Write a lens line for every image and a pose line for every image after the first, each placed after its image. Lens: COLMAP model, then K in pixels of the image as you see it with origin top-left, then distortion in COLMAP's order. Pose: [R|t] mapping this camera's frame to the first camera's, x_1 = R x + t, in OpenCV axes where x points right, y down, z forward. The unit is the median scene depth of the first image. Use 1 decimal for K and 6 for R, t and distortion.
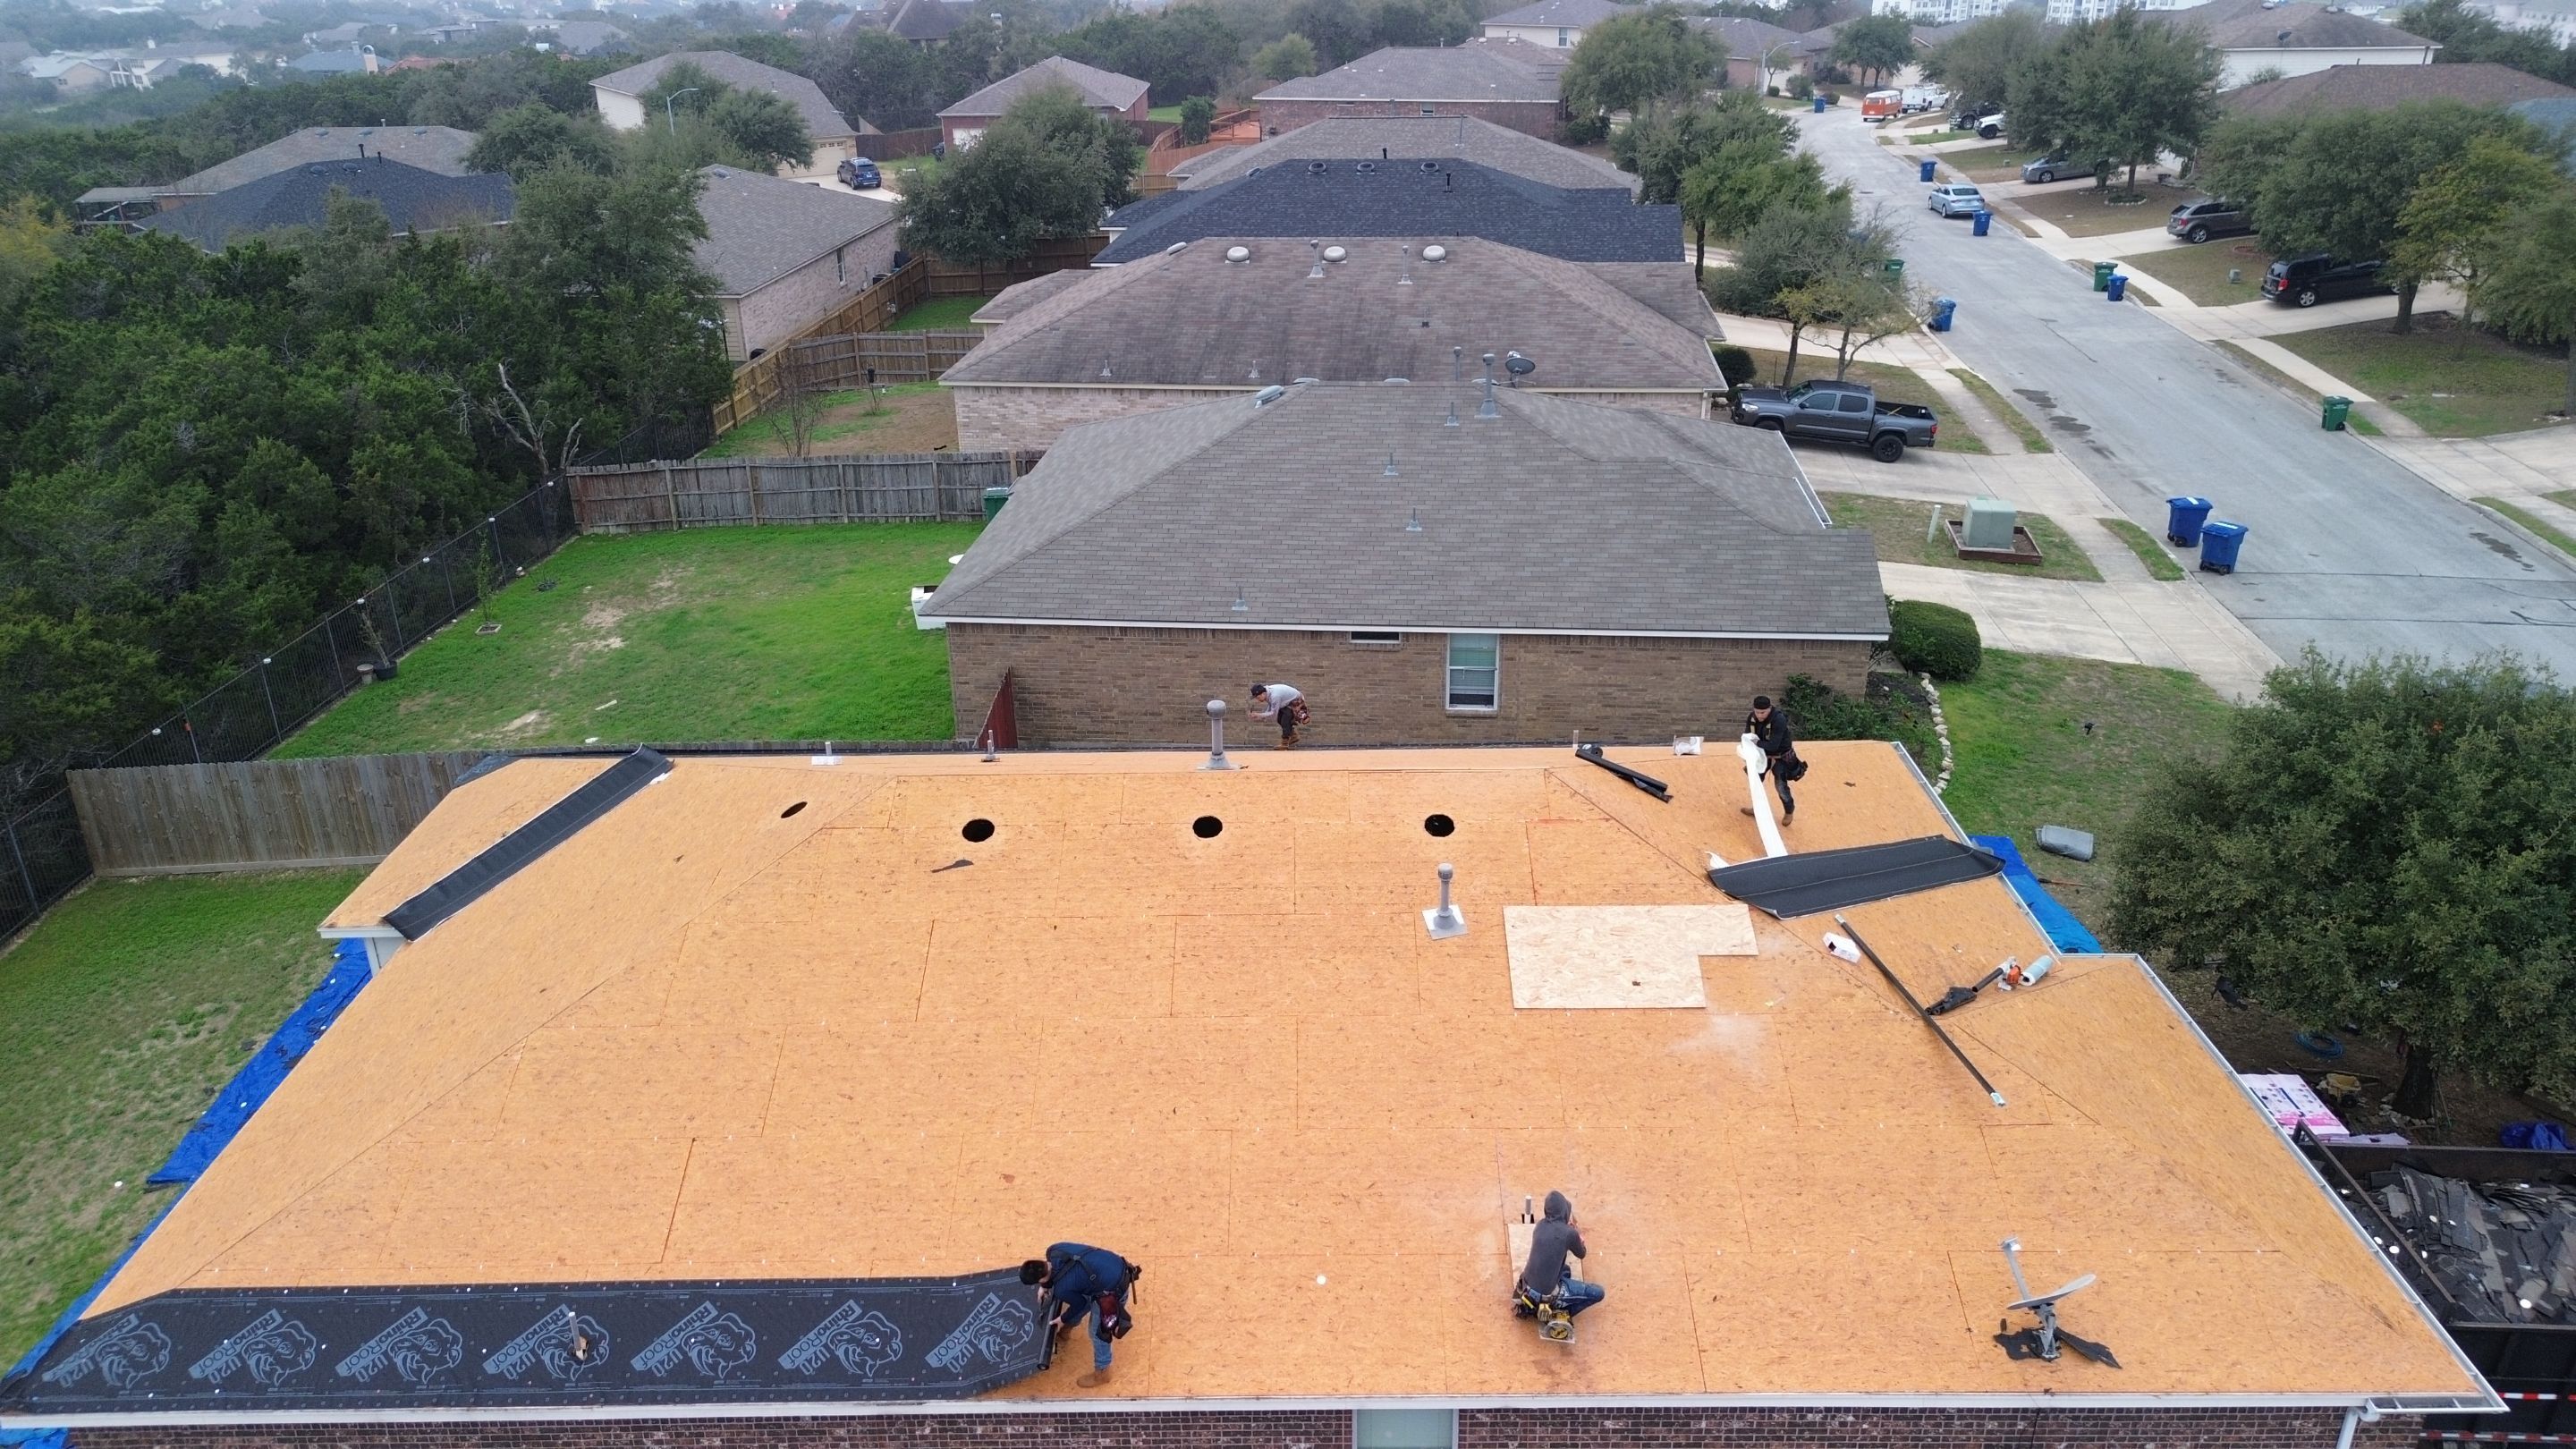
lens RADIAL K [[1820.1, 0, 1286.1], [0, 1820.1, 705.3], [0, 0, 1]] dist [0.067833, -0.067100]
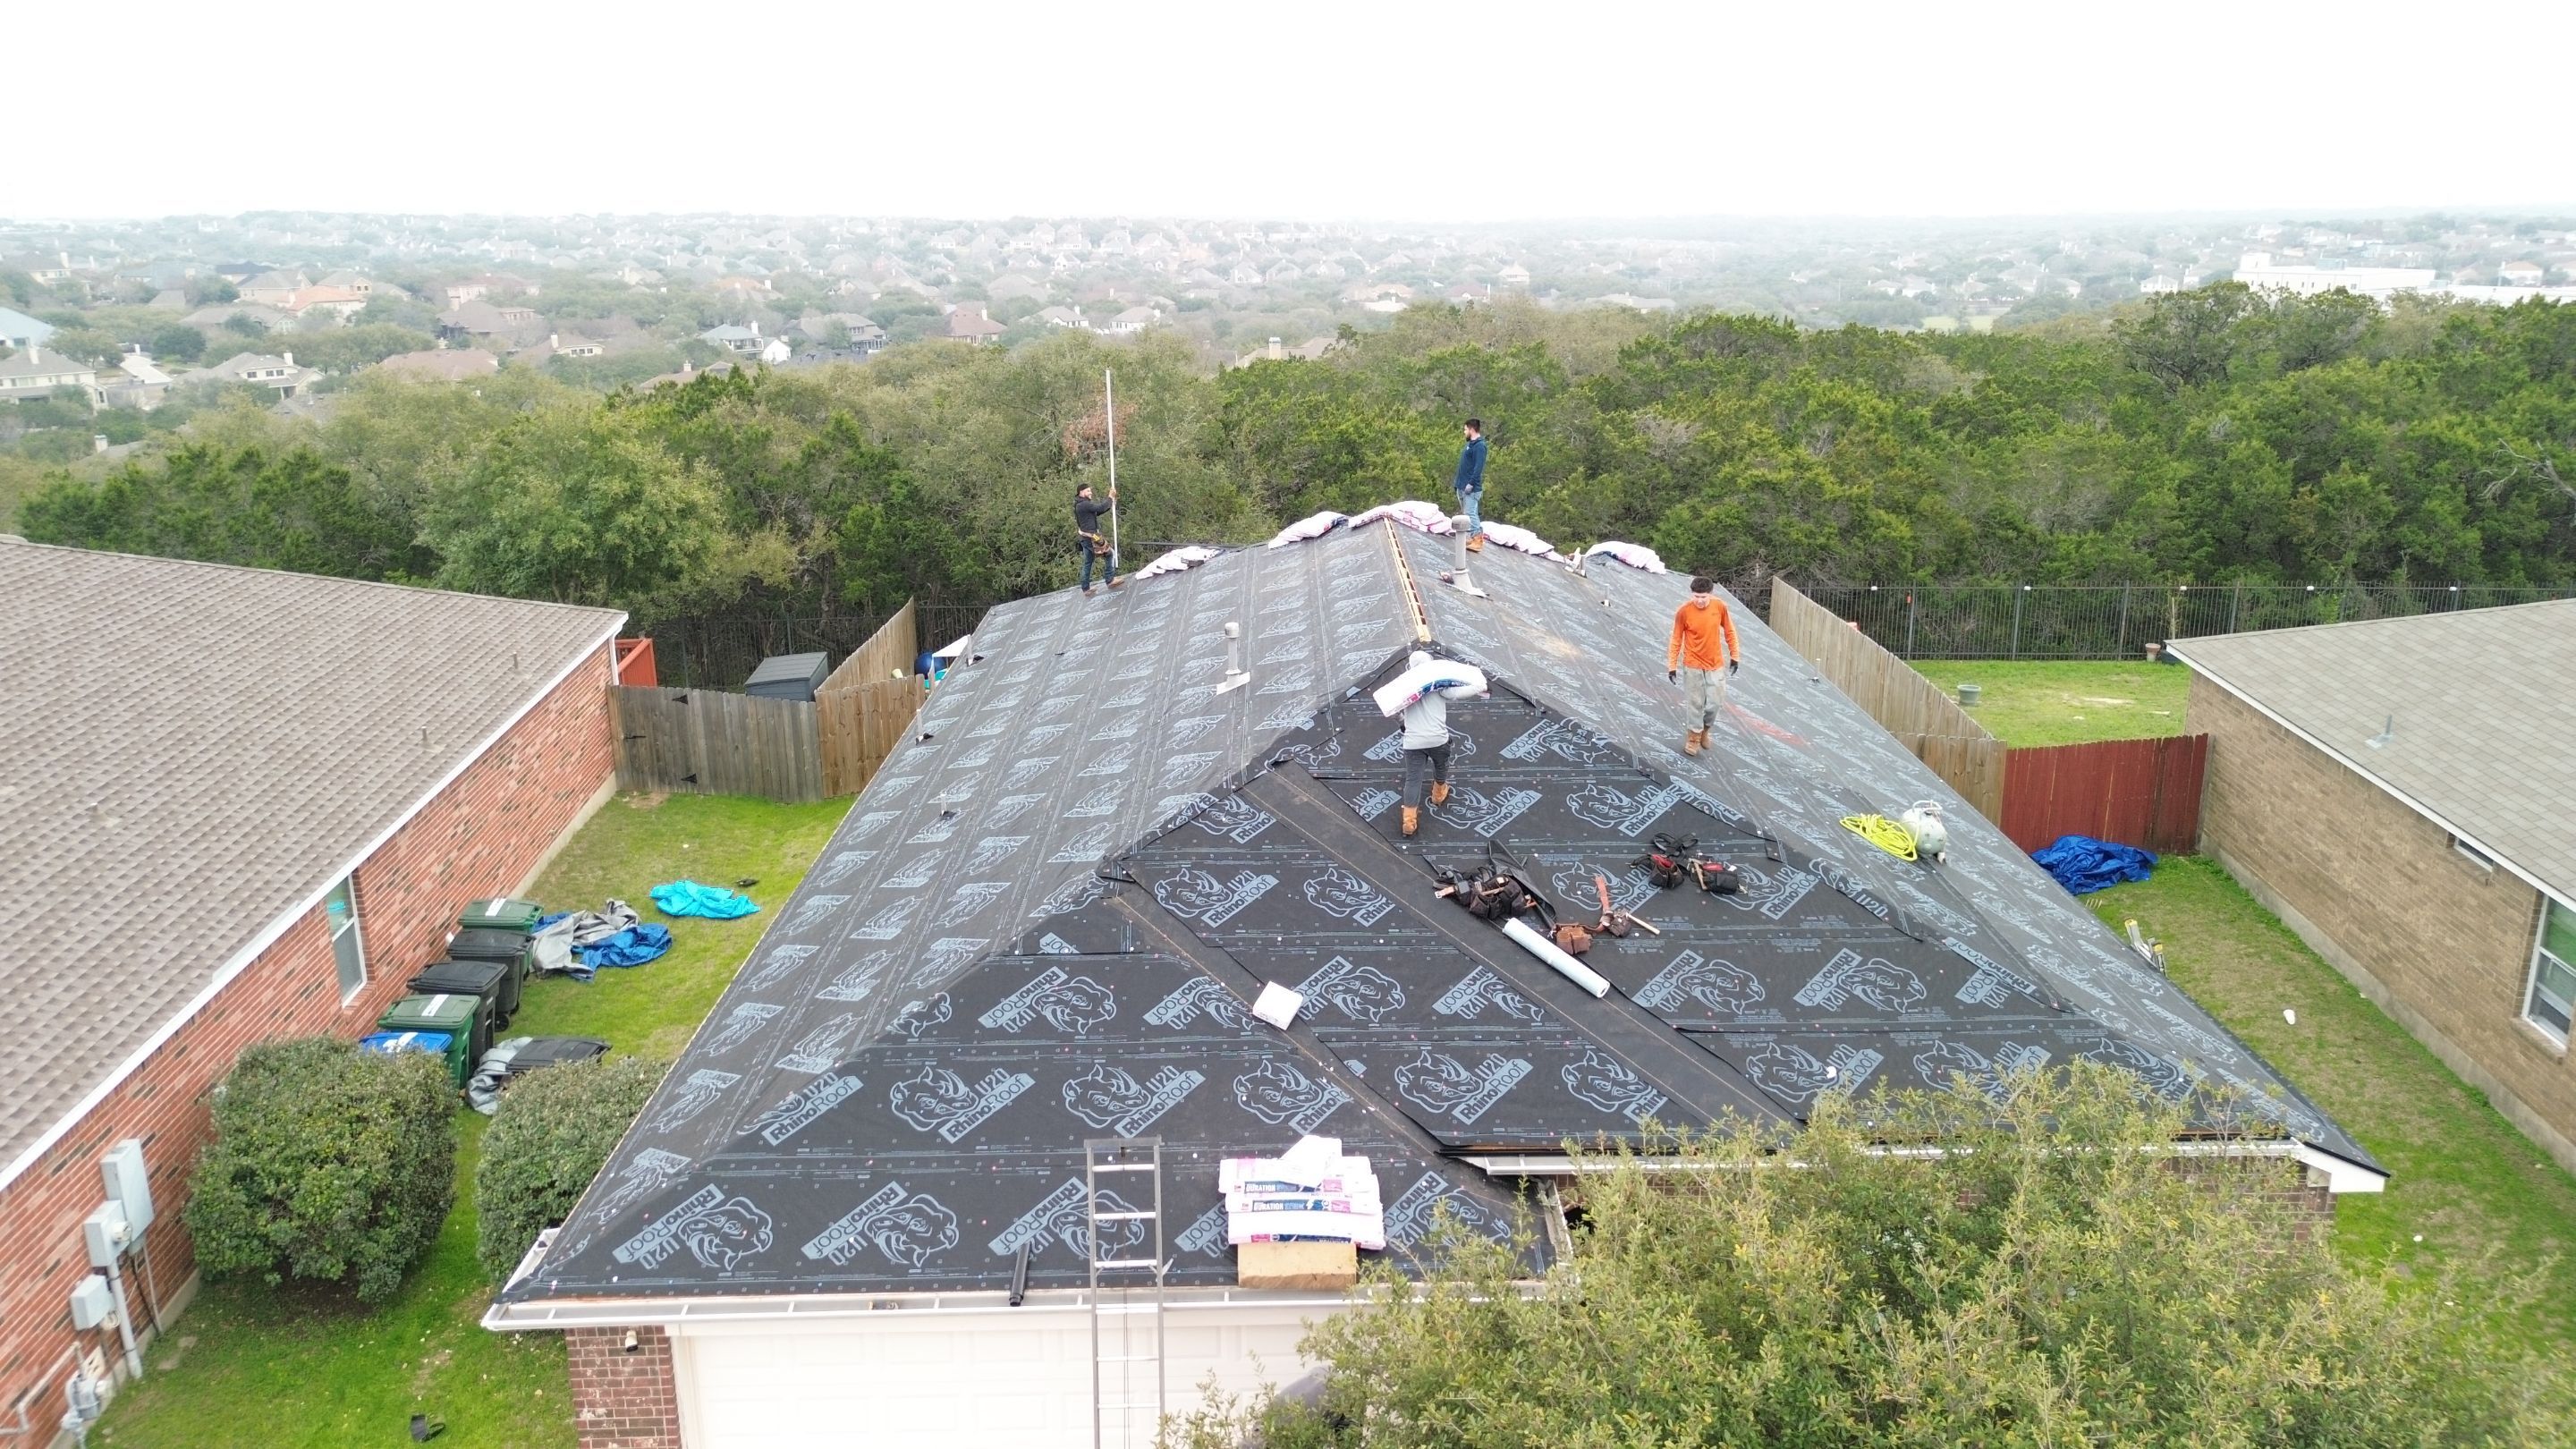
lens RADIAL K [[1820.1, 0, 1296.4], [0, 1820.1, 712.4], [0, 0, 1]] dist [0.067833, -0.067100]
pose [[0.018856, 0.291661, -0.956336, 0.960901], [-0.389077, 0.883251, 0.261700, -0.134258], [0.921012, 0.367153, 0.130133, 0.795308]]
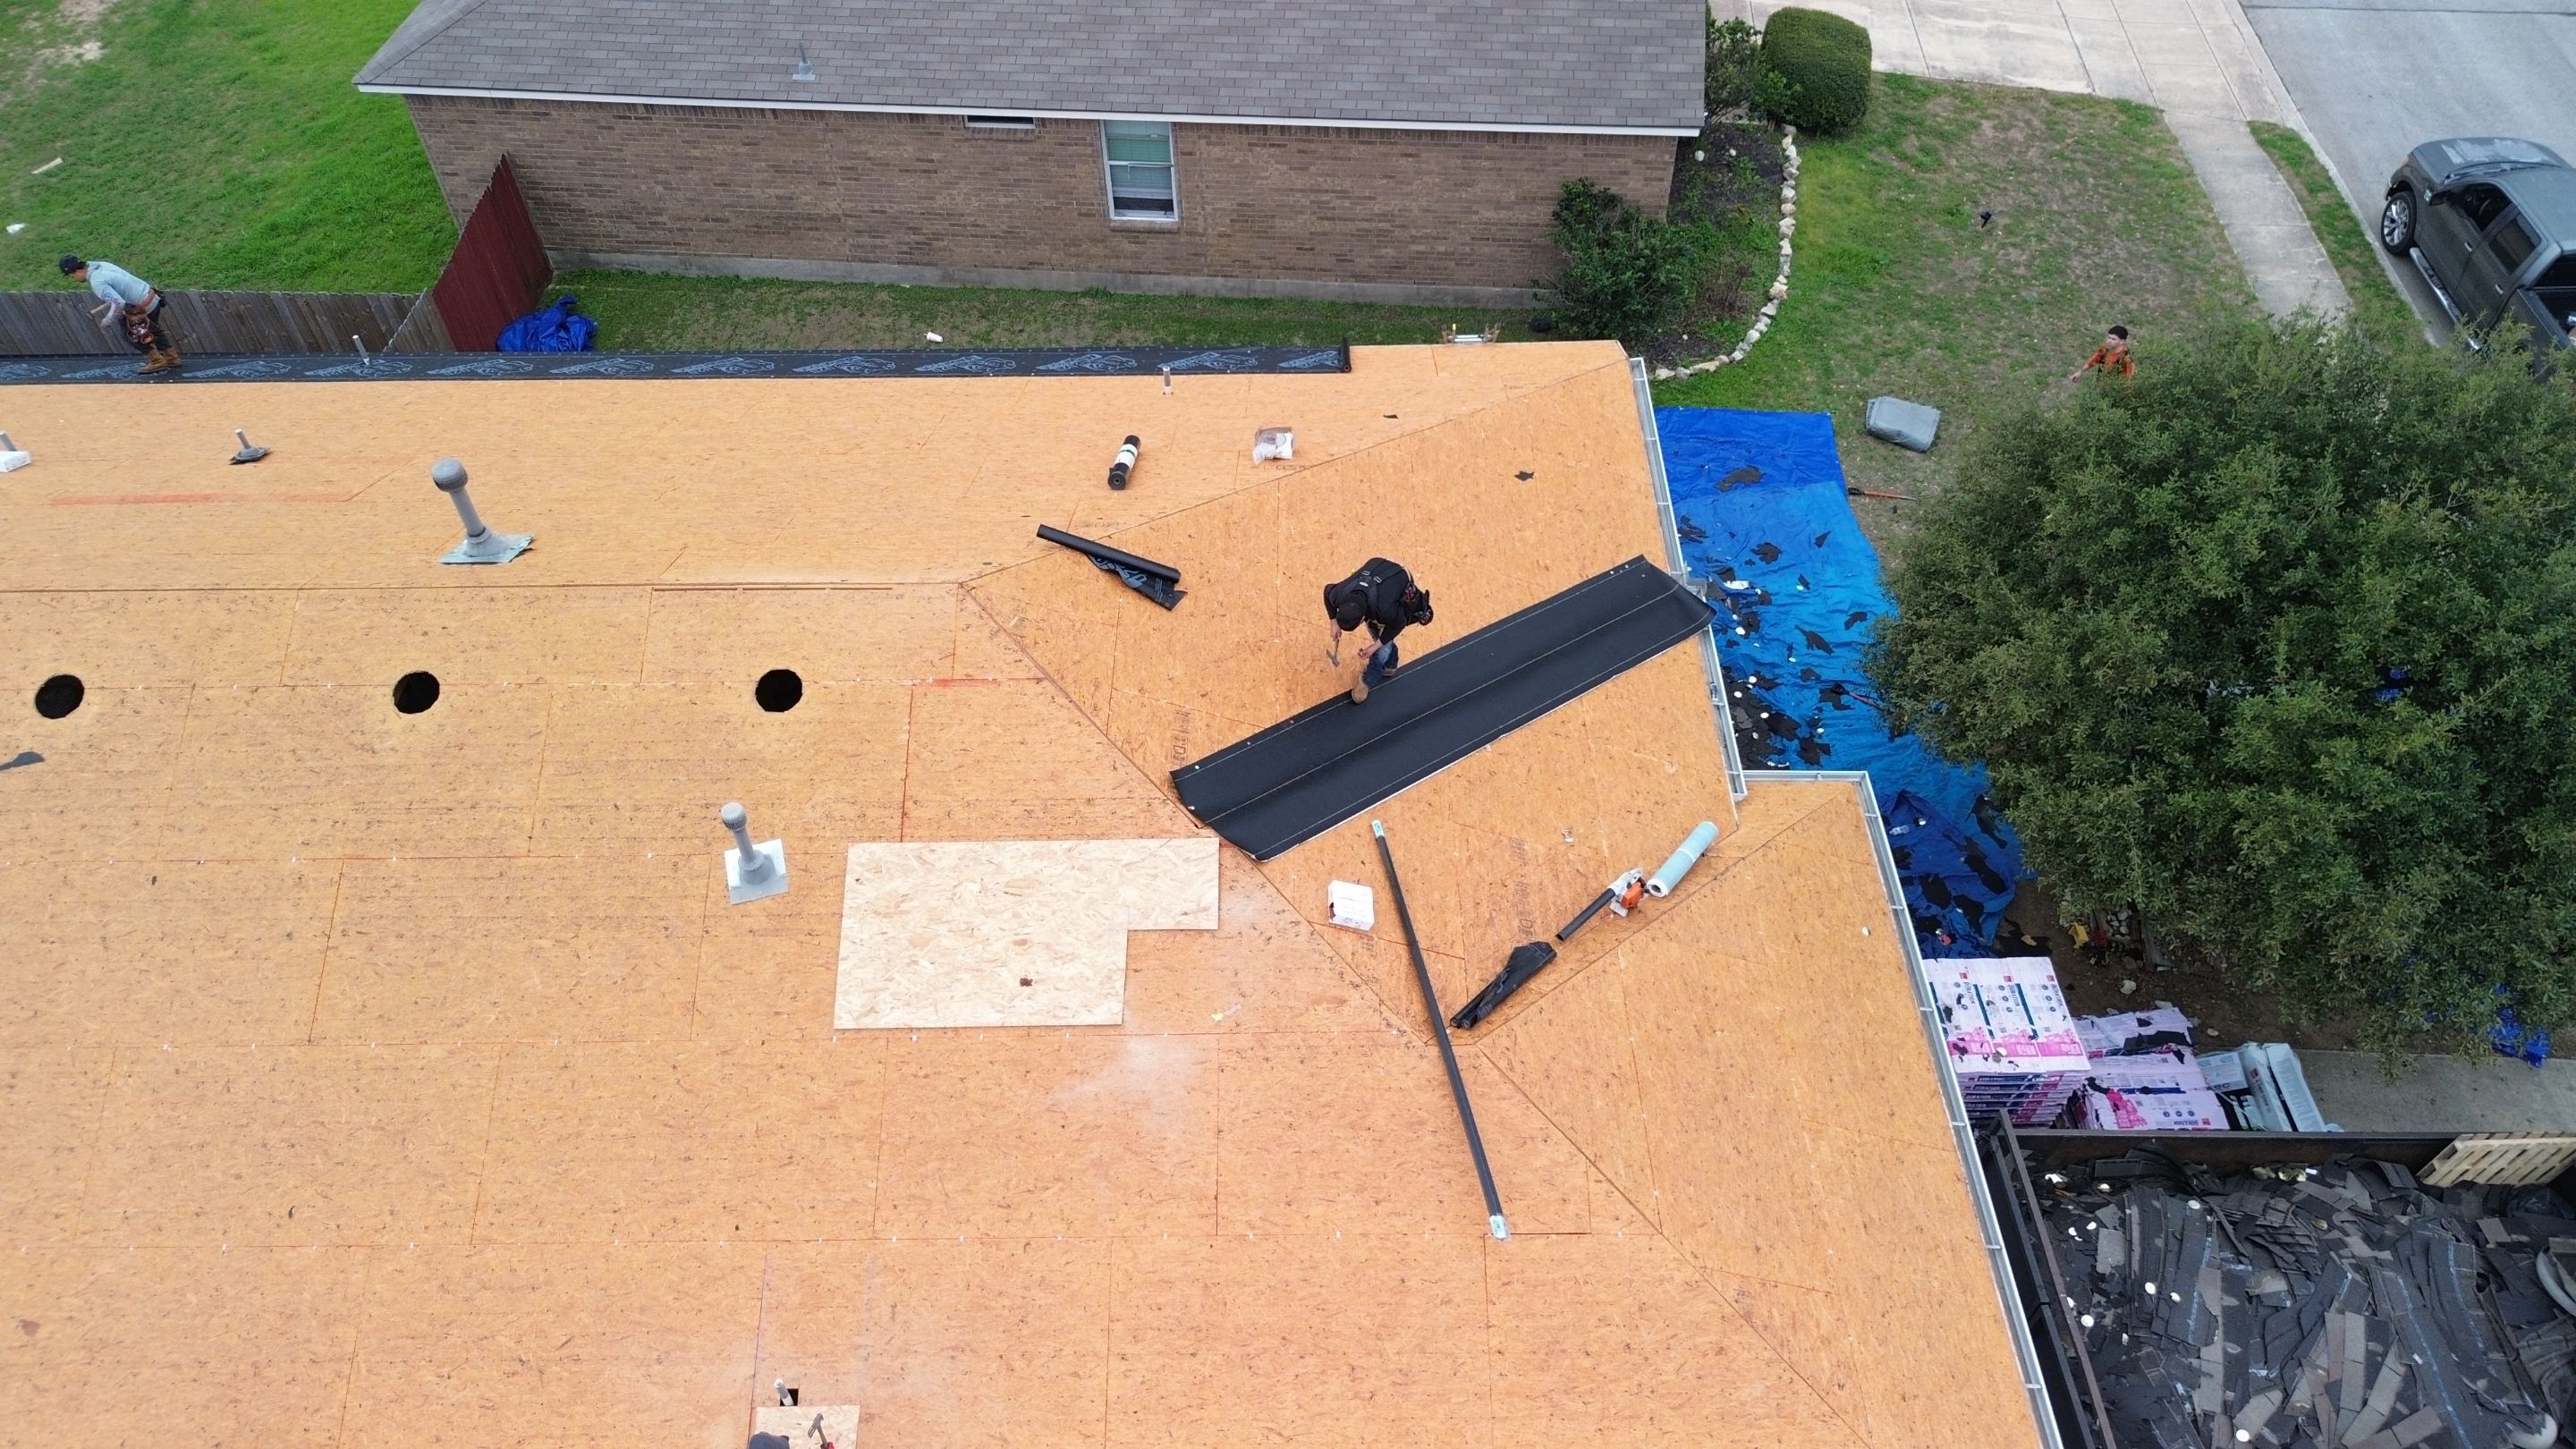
lens RADIAL K [[1820.1, 0, 1289.6], [0, 1820.1, 703.9], [0, 0, 1]] dist [0.067833, -0.067100]
pose [[0.999983, -0.003700, -0.004425, 0.250028], [0.005167, 0.915509, 0.402265, -0.176734], [0.002563, -0.402281, 0.915513, 0.375034]]
